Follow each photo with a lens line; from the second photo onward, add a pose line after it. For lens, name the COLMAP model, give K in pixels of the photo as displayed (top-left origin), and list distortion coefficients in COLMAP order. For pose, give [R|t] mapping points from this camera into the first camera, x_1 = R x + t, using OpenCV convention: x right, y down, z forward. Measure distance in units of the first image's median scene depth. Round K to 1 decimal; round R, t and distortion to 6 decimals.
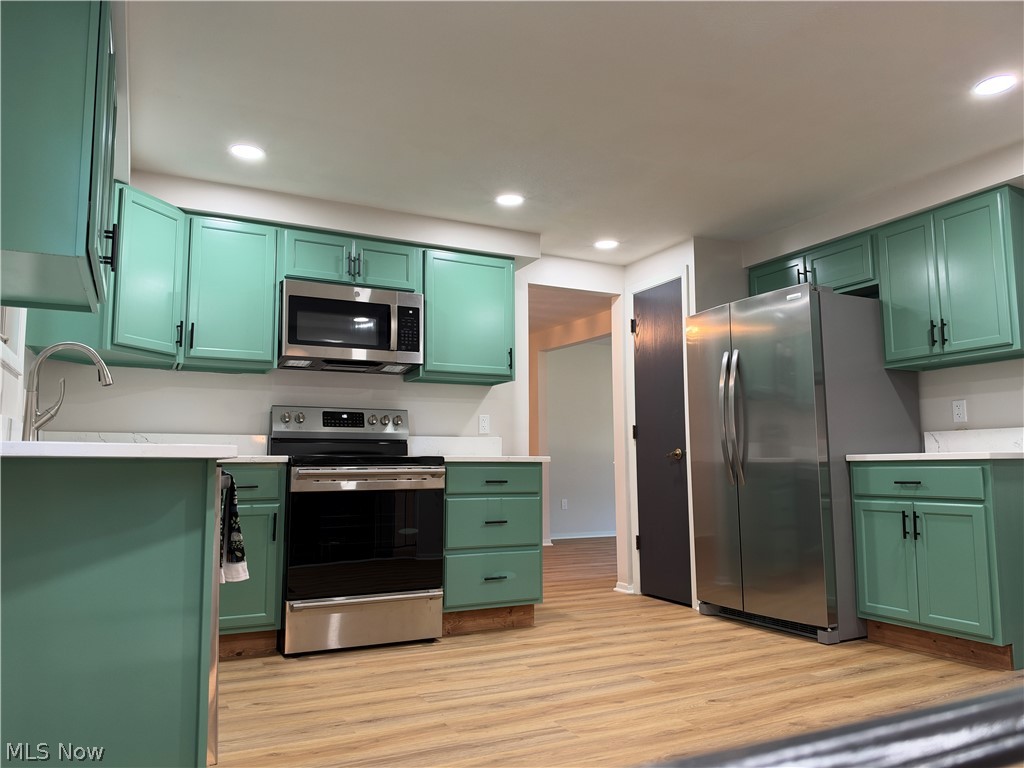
lens RADIAL K [[736.9, 0, 514.3], [0, 736.9, 389.2], [0, 0, 1]] dist [0.179210, -0.365101]
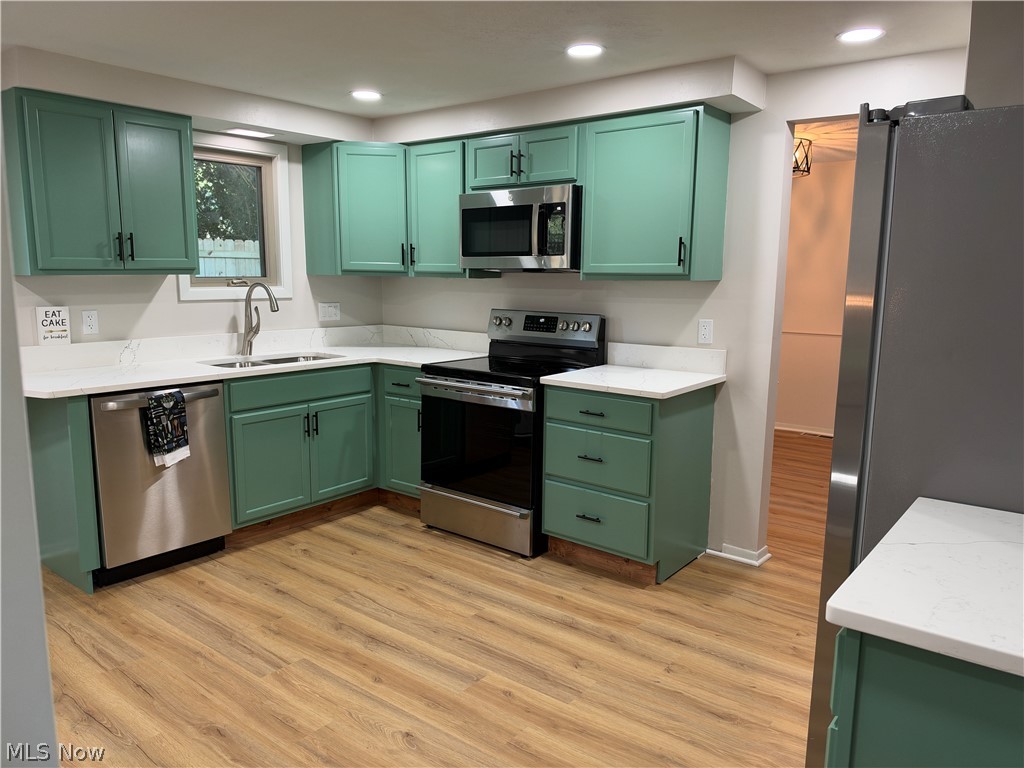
lens RADIAL K [[744.4, 0, 512.5], [0, 744.4, 393.2], [0, 0, 1]] dist [0.130810, -0.241671]
pose [[0.414055, 0.154066, -0.897119, 0.736618], [0.082942, 0.975086, 0.205736, -0.084973], [0.906465, -0.159595, 0.390961, 0.616305]]
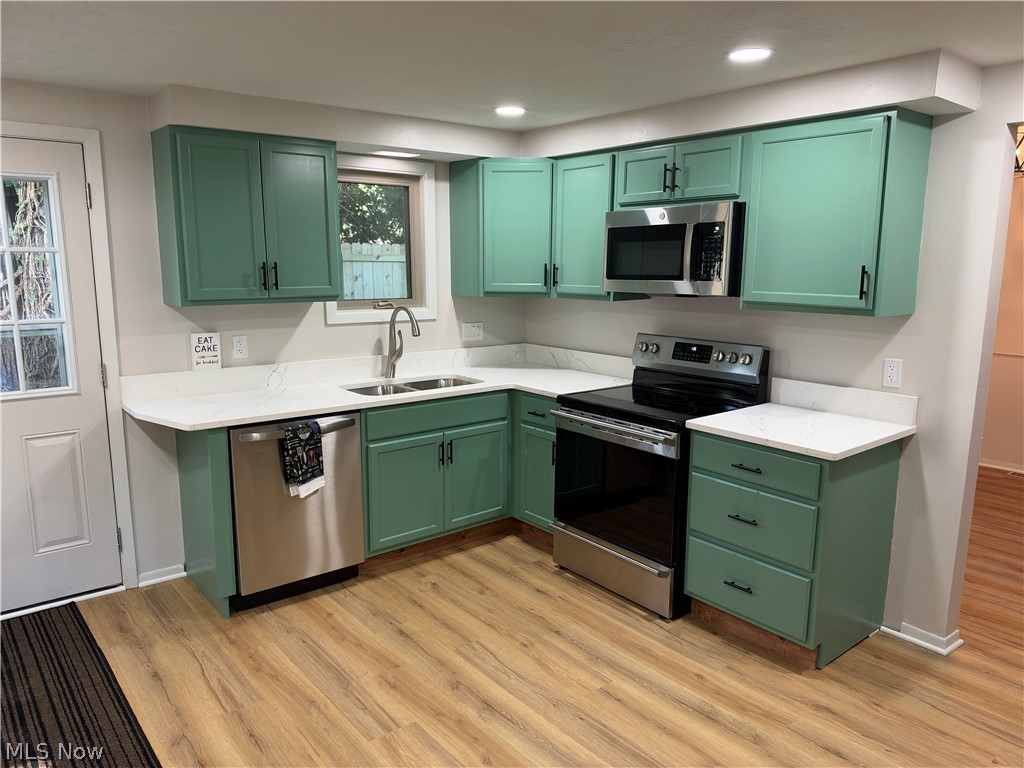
lens RADIAL K [[744.4, 0, 512.5], [0, 744.4, 393.2], [0, 0, 1]] dist [0.130810, -0.241671]
pose [[0.204691, 0.181770, -0.961801, 0.668327], [0.095297, 0.974237, 0.204402, -0.129295], [0.974177, -0.133496, 0.182095, 0.679751]]
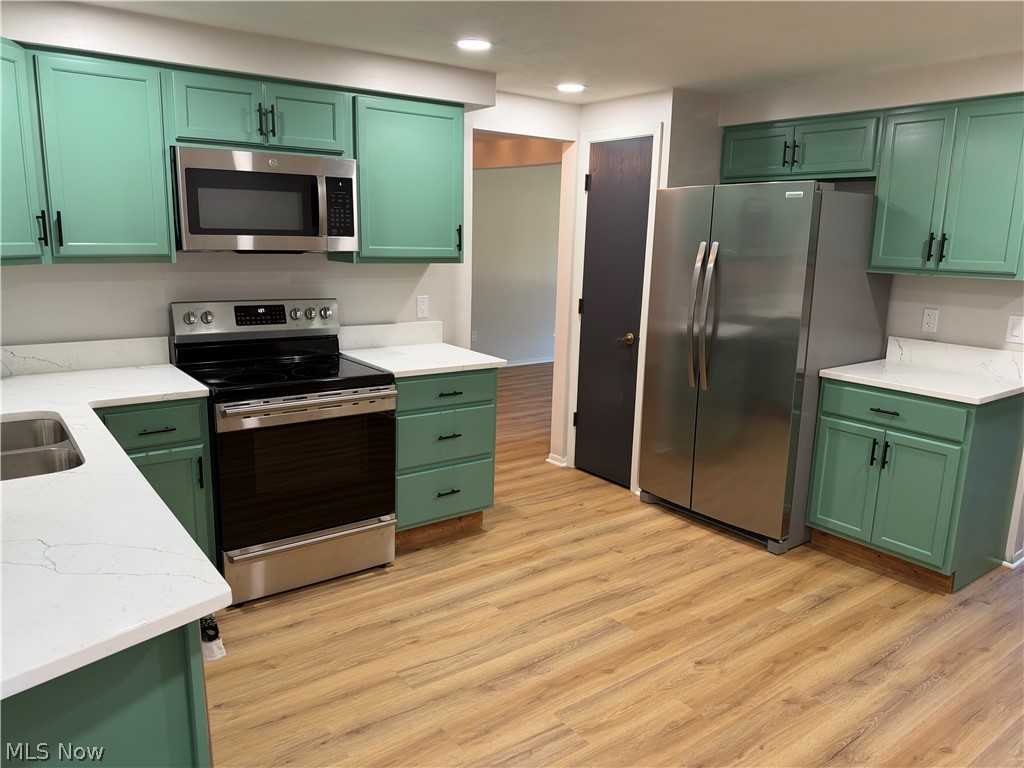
lens RADIAL K [[736.9, 0, 514.3], [0, 736.9, 389.2], [0, 0, 1]] dist [0.179210, -0.365101]
pose [[0.984430, -0.007136, 0.175630, -0.109743], [-0.047444, 0.951303, 0.304586, -0.162748], [-0.169250, -0.308176, 0.936153, 0.163545]]
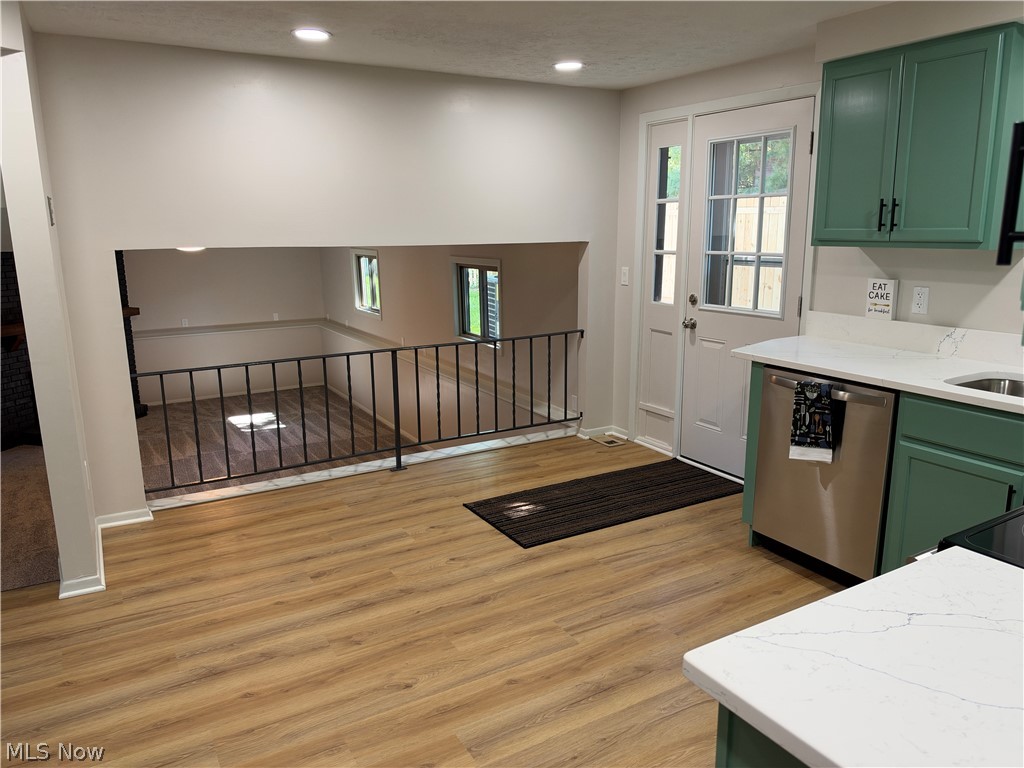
lens RADIAL K [[736.9, 0, 514.3], [0, 736.9, 389.2], [0, 0, 1]] dist [0.179210, -0.365101]
pose [[-0.998443, 0.025007, -0.049860, 0.126738], [0.019067, 0.993037, 0.116250, -0.026564], [0.052420, 0.115119, -0.991968, 1.357977]]
